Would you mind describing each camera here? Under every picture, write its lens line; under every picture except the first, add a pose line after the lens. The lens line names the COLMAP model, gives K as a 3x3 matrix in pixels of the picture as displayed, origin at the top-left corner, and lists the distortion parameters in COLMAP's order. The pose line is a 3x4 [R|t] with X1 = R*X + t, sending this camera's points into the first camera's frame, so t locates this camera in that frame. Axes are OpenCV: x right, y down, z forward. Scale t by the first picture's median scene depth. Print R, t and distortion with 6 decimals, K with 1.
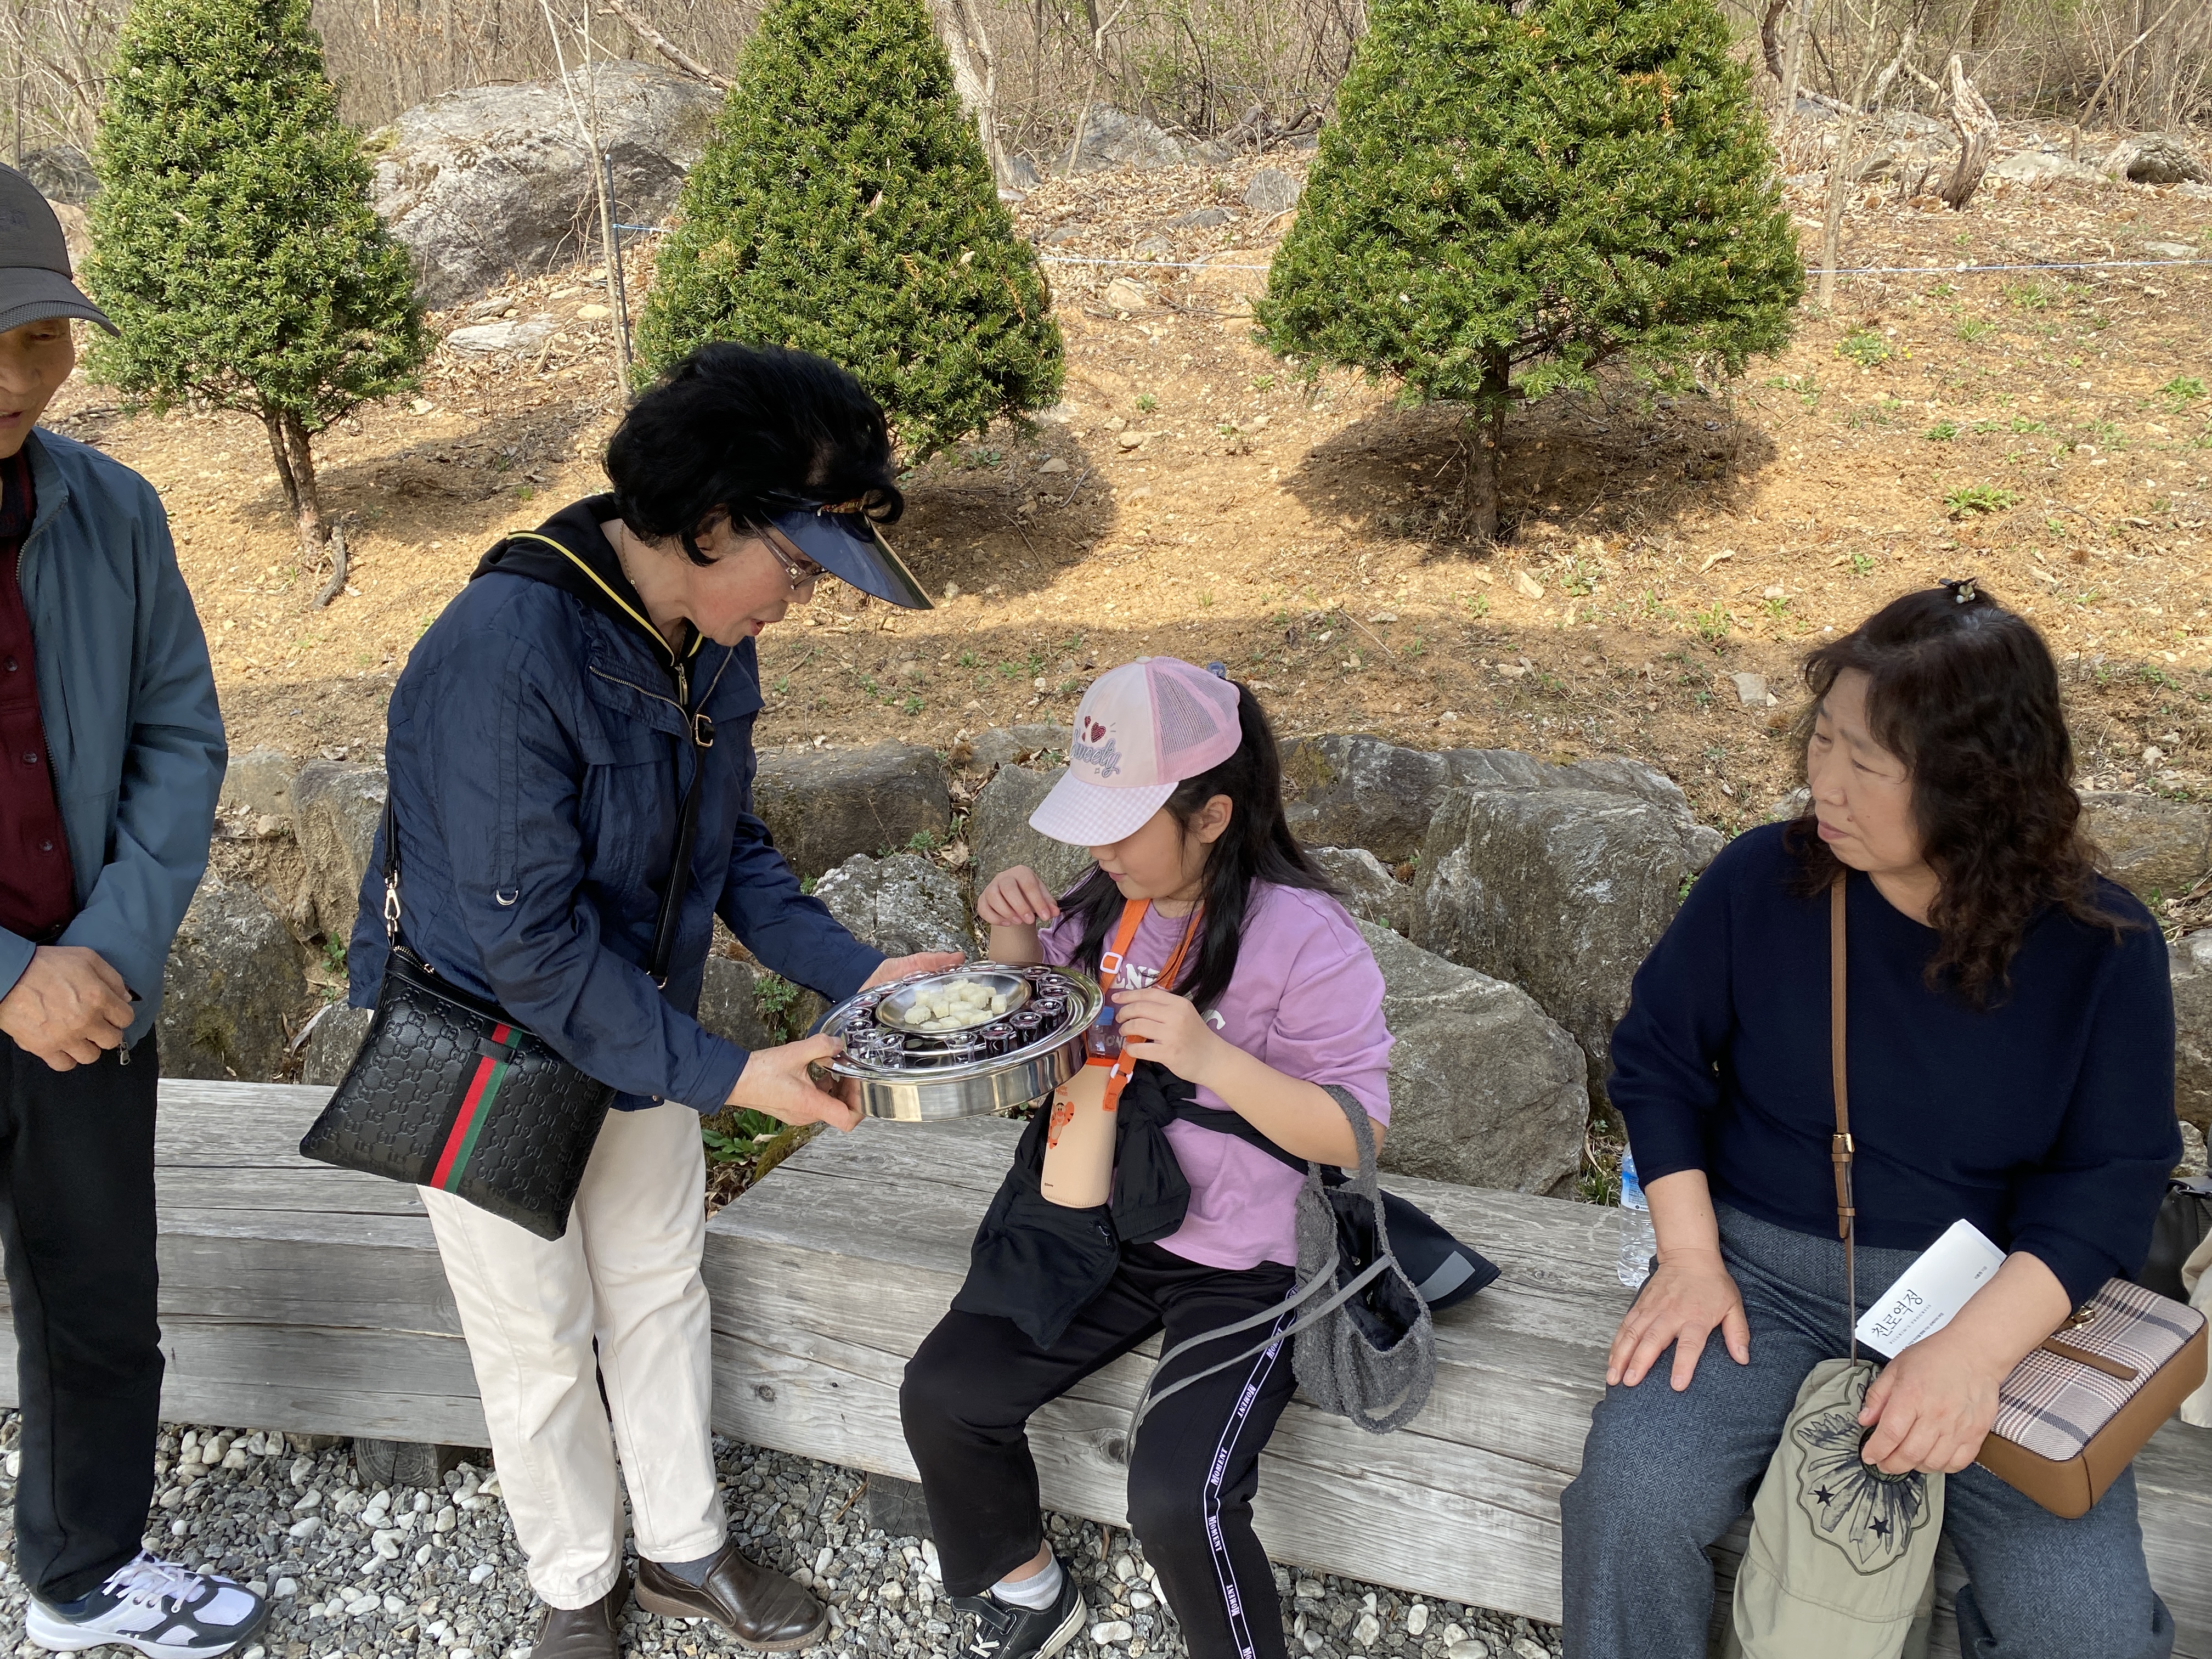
lens RADIAL K [[1689.2, 0, 1106.8], [0, 1689.2, 837.1], [0, 0, 1]] dist [0.044851, -0.046059]
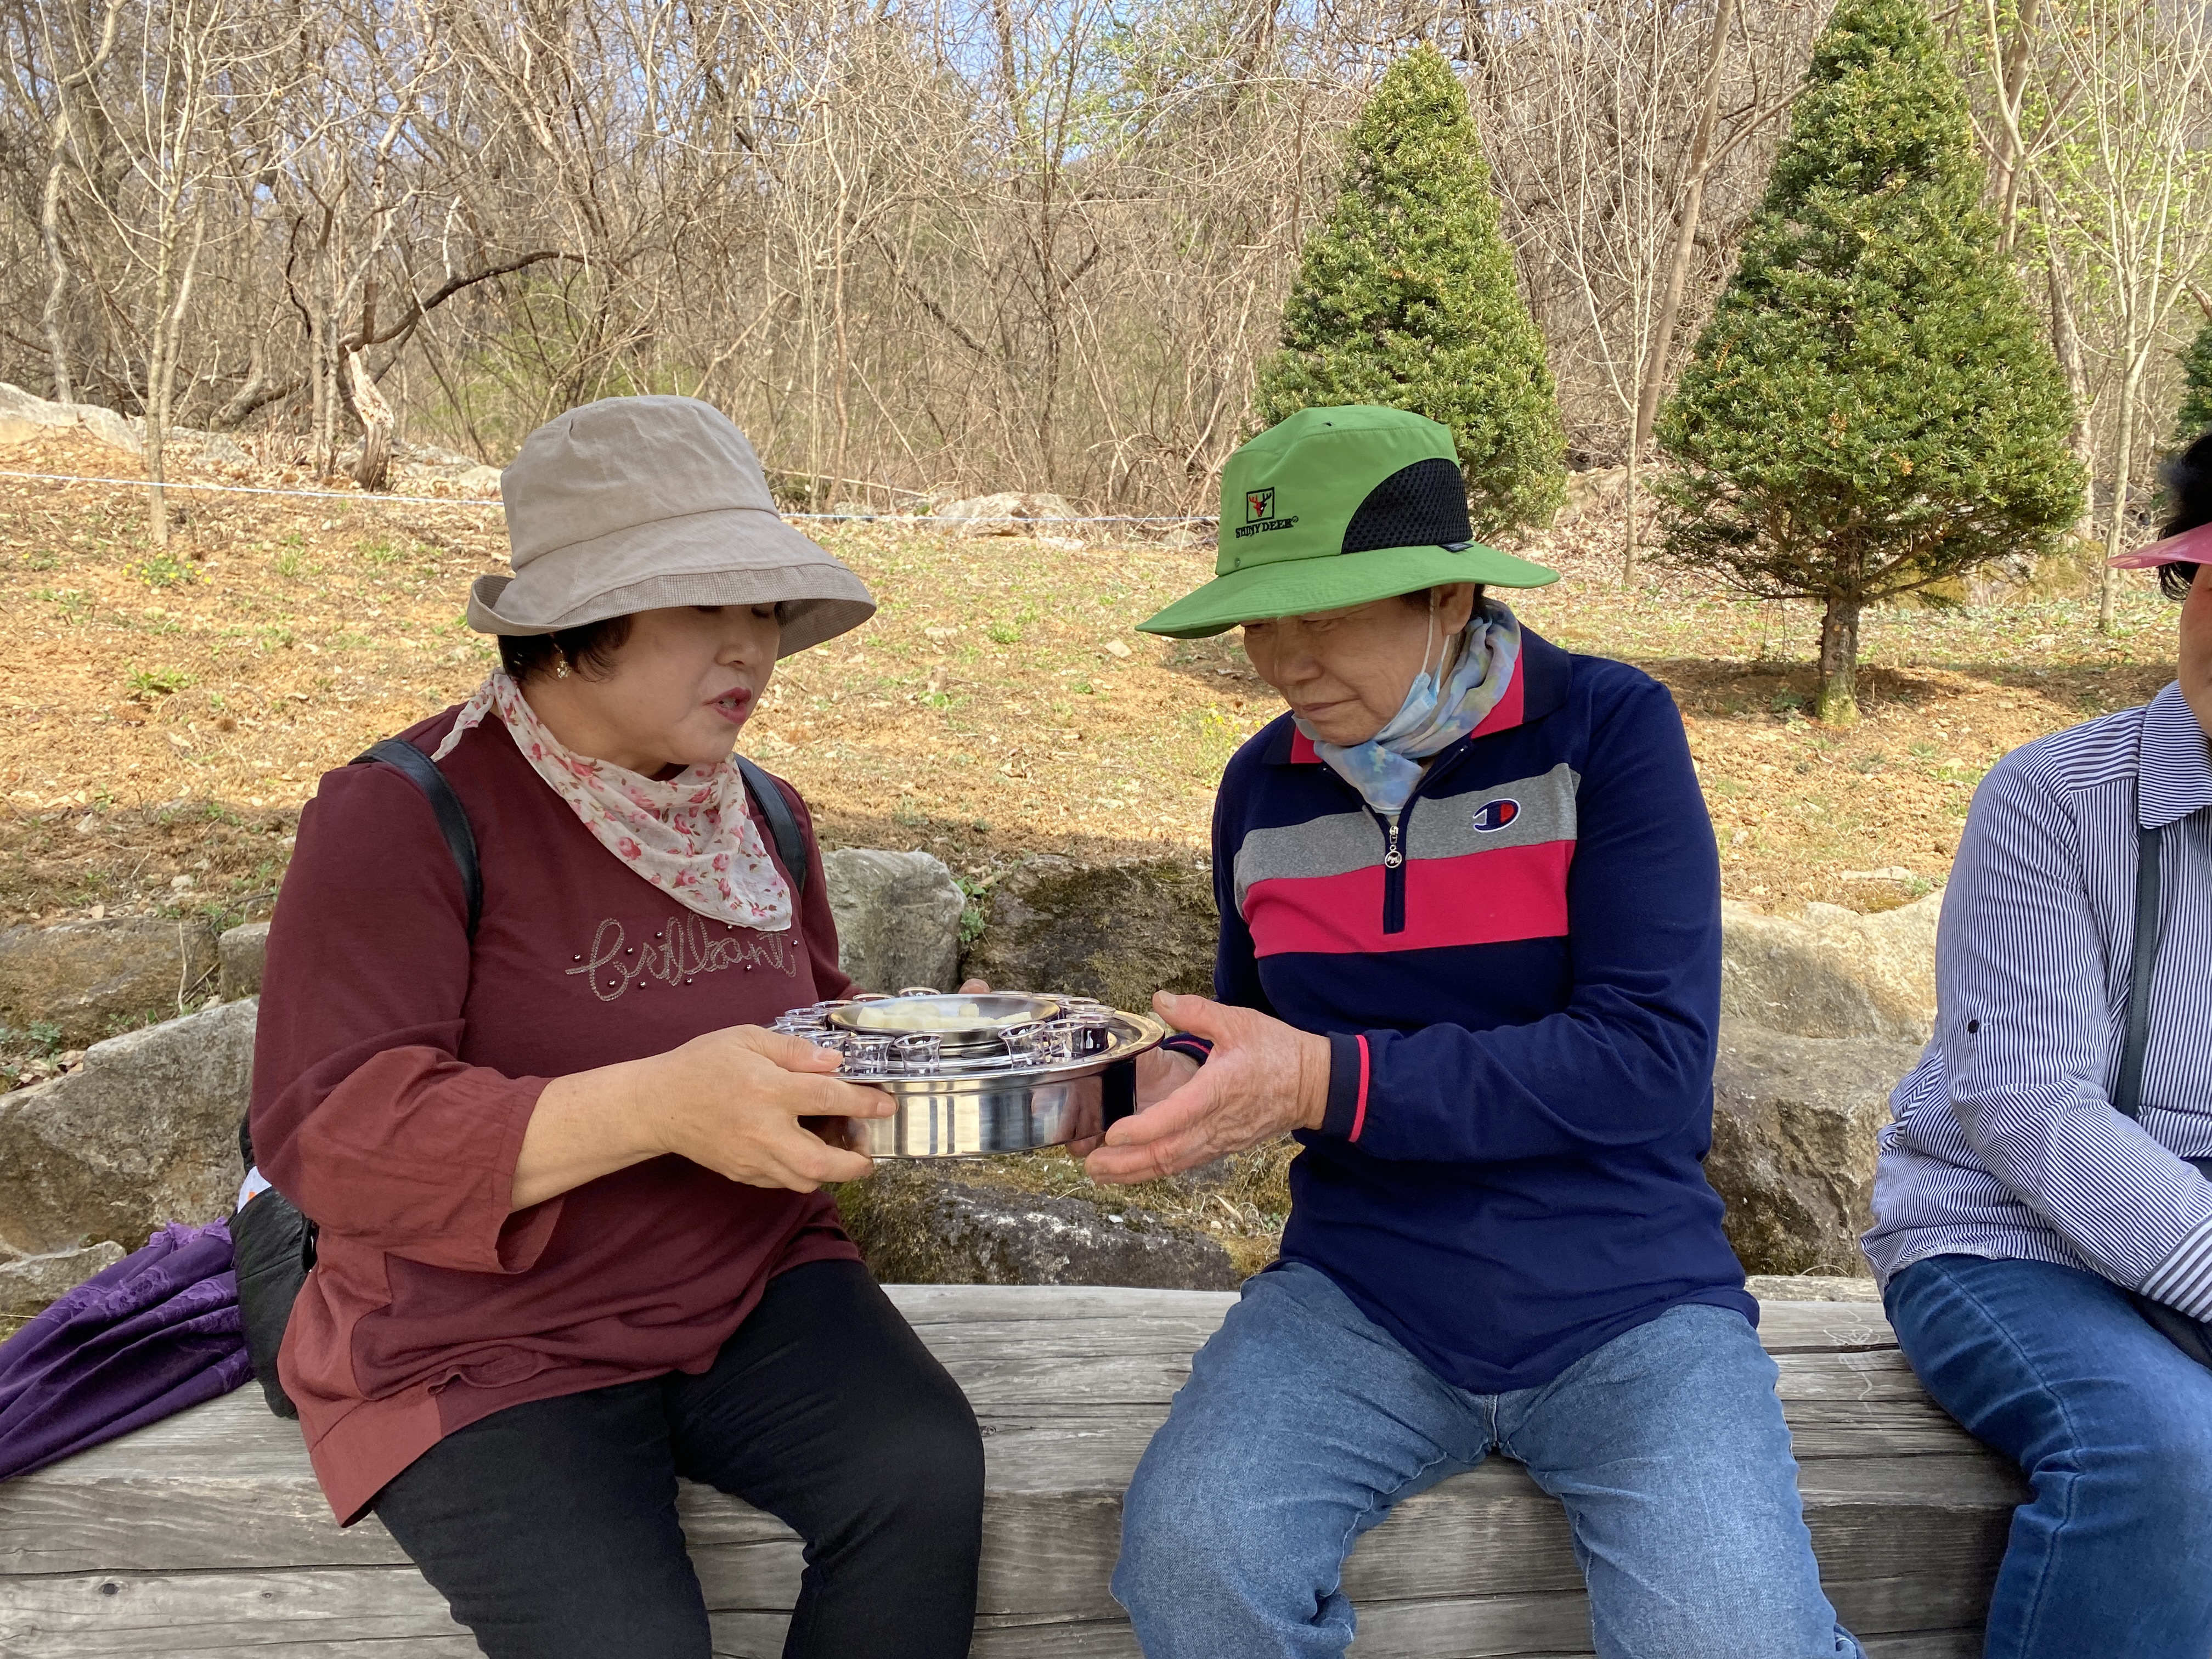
lens RADIAL K [[1689.2, 0, 1124.5], [0, 1689.2, 846.8], [0, 0, 1]] dist [0.044851, -0.046059]
pose [[0.805811, -0.015998, 0.591957, 0.375308], [0.148210, 0.973268, -0.175450, 0.142227], [-0.573326, 0.229113, 0.786641, -0.050133]]
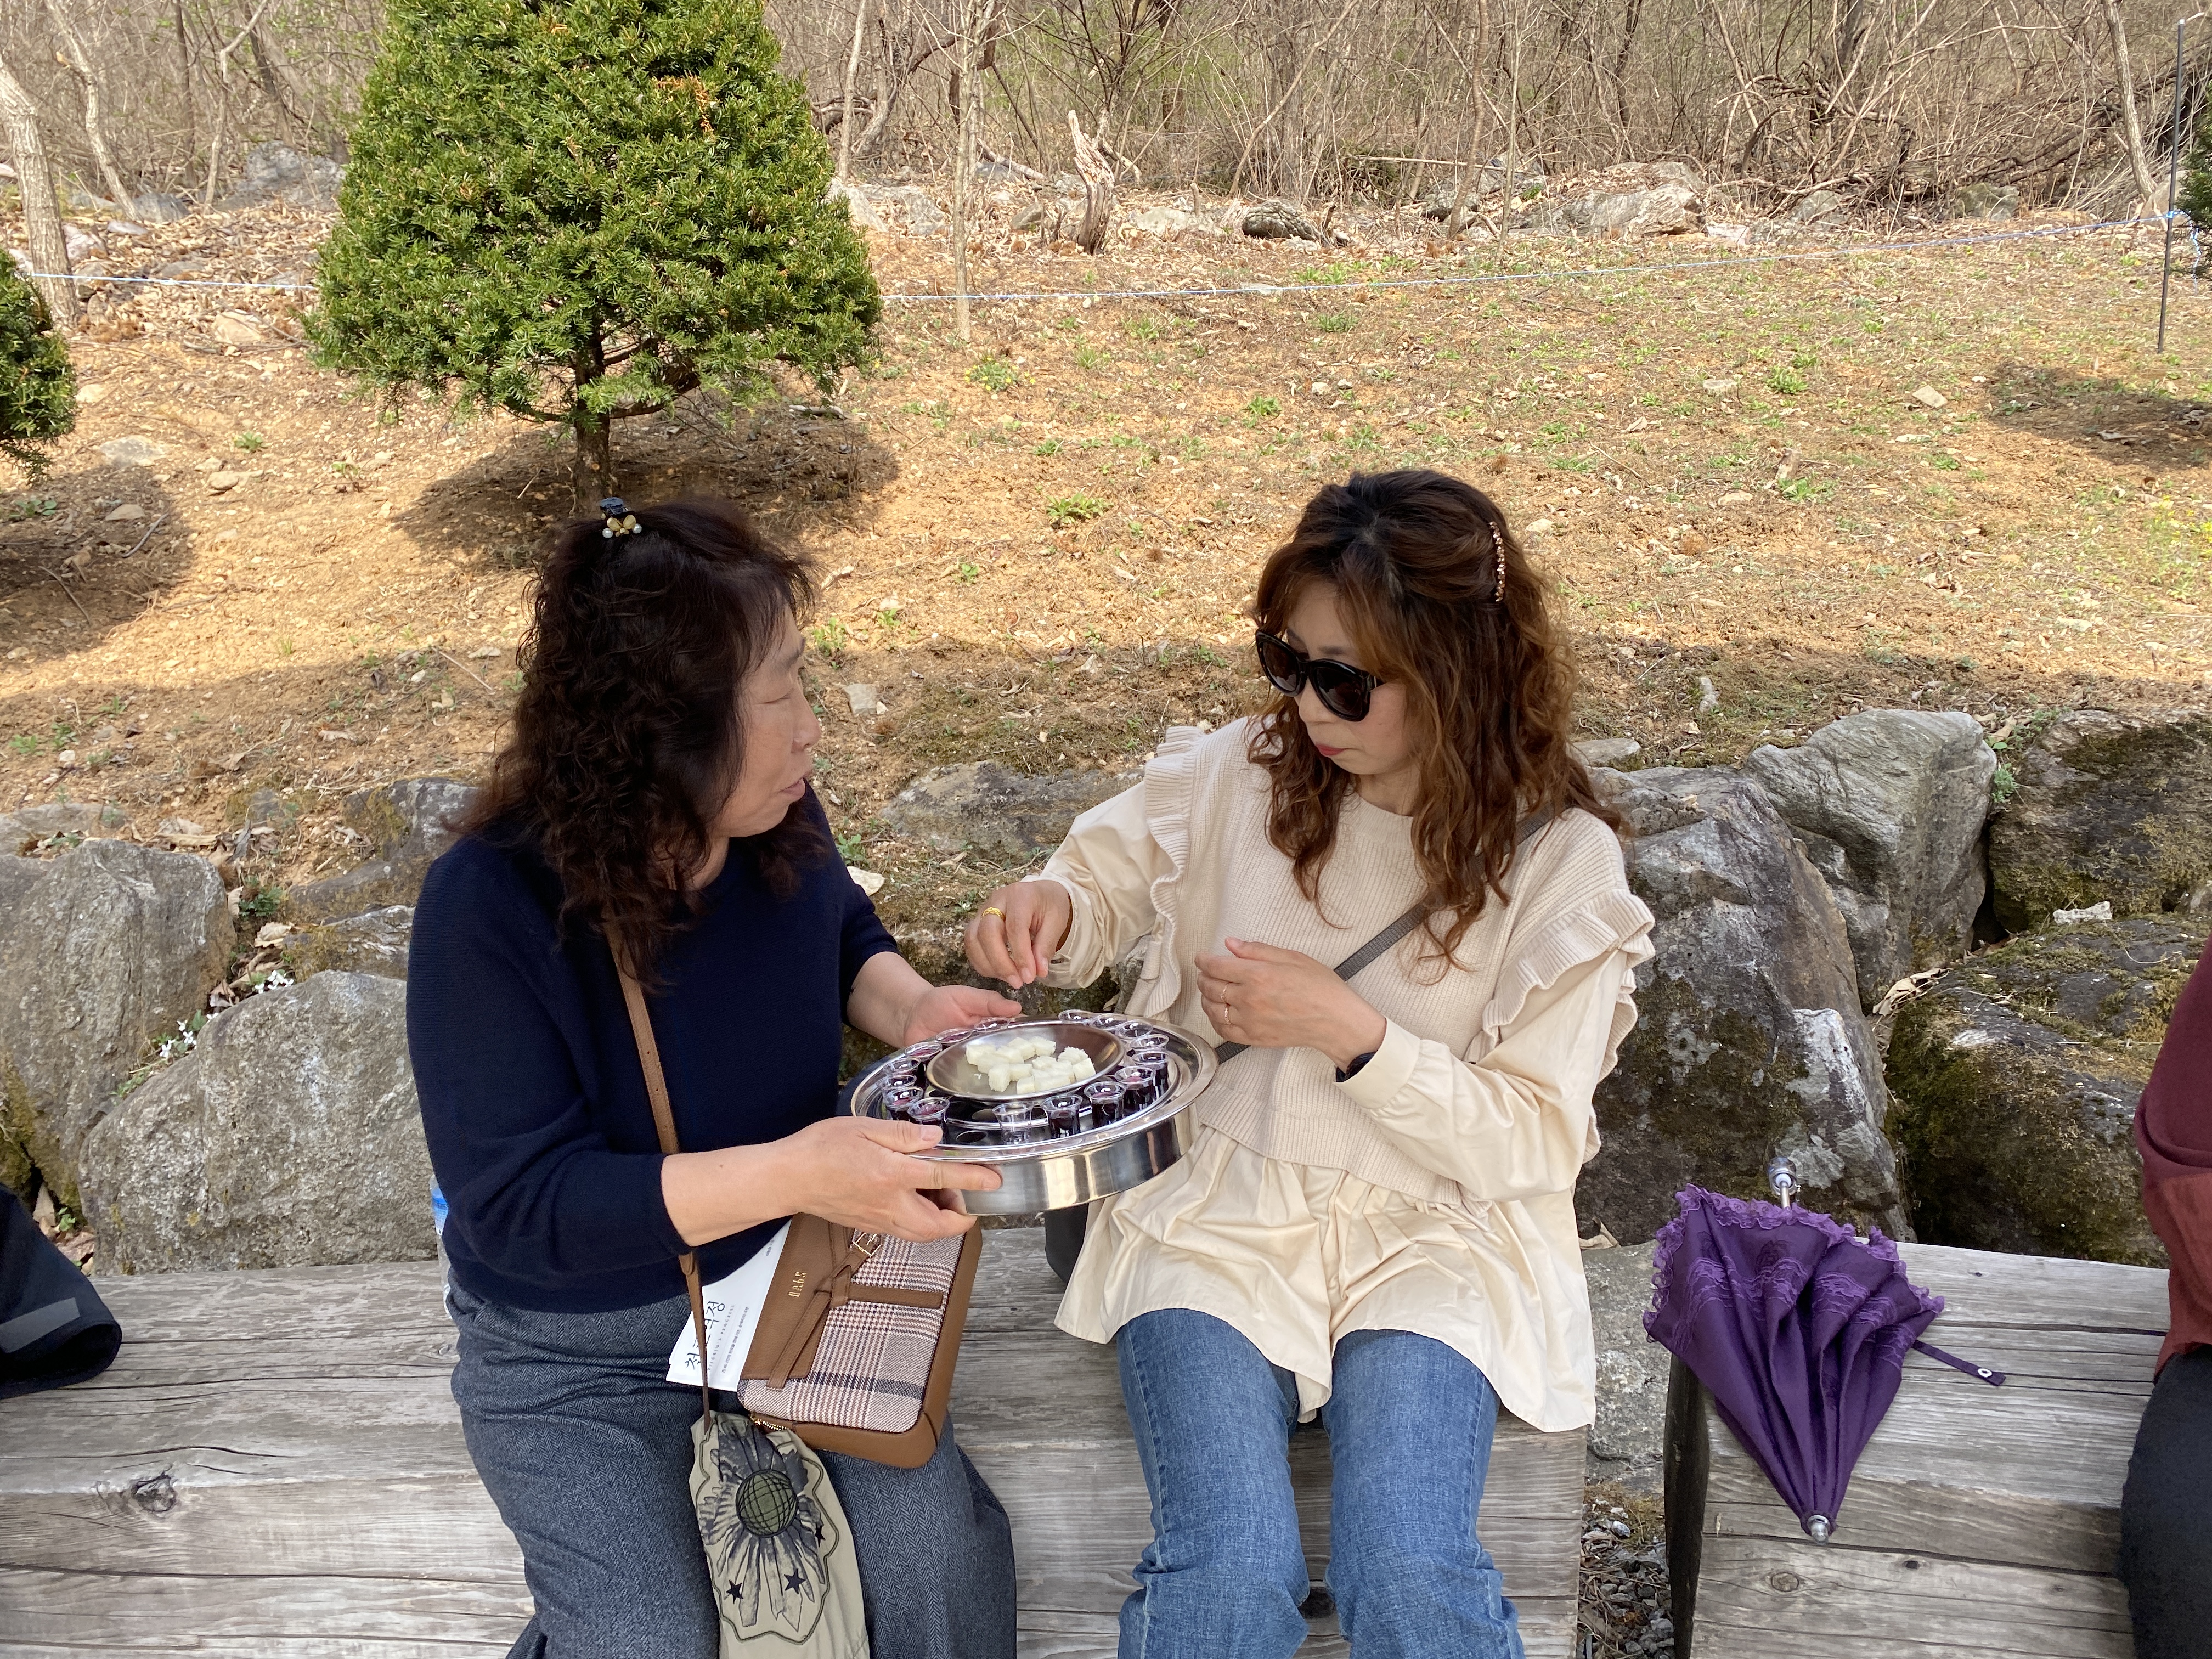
lens RADIAL K [[1689.2, 0, 1084.6], [0, 1689.2, 848.3], [0, 0, 1]] dist [0.044851, -0.046059]
pose [[0.934677, -0.104691, 0.339732, 0.140139], [0.116544, 0.993078, -0.014616, 0.026181], [-0.335851, 0.053255, 0.940409, 0.029162]]
